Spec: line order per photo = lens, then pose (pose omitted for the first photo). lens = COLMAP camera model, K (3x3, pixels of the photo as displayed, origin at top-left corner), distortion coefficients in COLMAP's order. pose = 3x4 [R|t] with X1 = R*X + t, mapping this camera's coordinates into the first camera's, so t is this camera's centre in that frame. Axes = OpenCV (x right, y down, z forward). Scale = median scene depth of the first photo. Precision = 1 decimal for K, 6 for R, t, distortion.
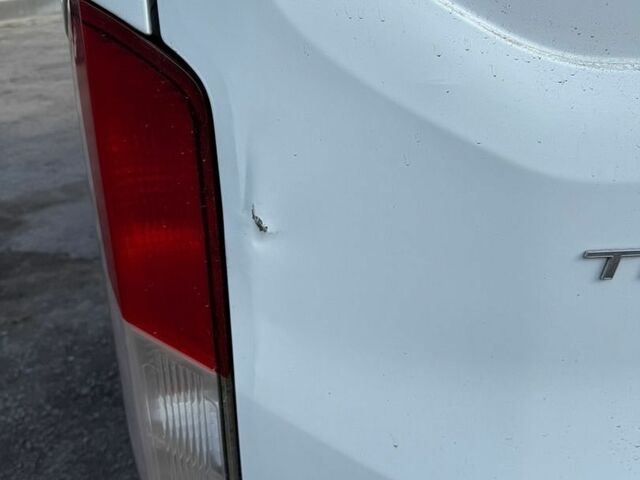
lens RADIAL K [[583.8, 0, 320.0], [0, 583.8, 240.0], [0, 0, 1]] dist [0.007367, 0.005411]
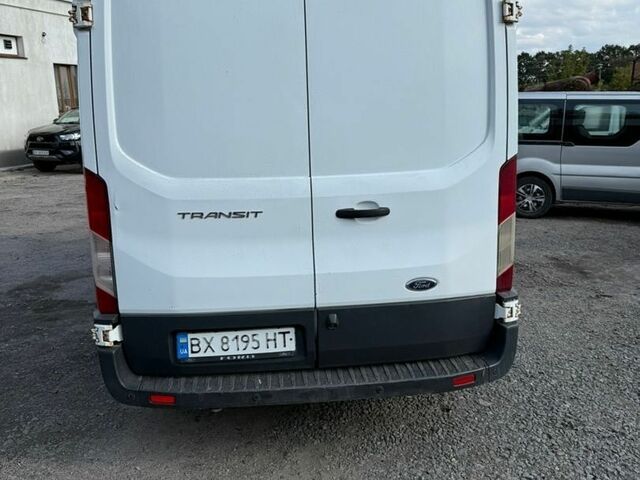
lens RADIAL K [[583.8, 0, 320.0], [0, 583.8, 240.0], [0, 0, 1]] dist [0.007367, 0.005411]
pose [[0.999024, -0.008627, -0.043320, 0.305967], [-0.000658, 0.977725, -0.209889, 0.212567], [0.044166, 0.209713, 0.976765, -0.627109]]
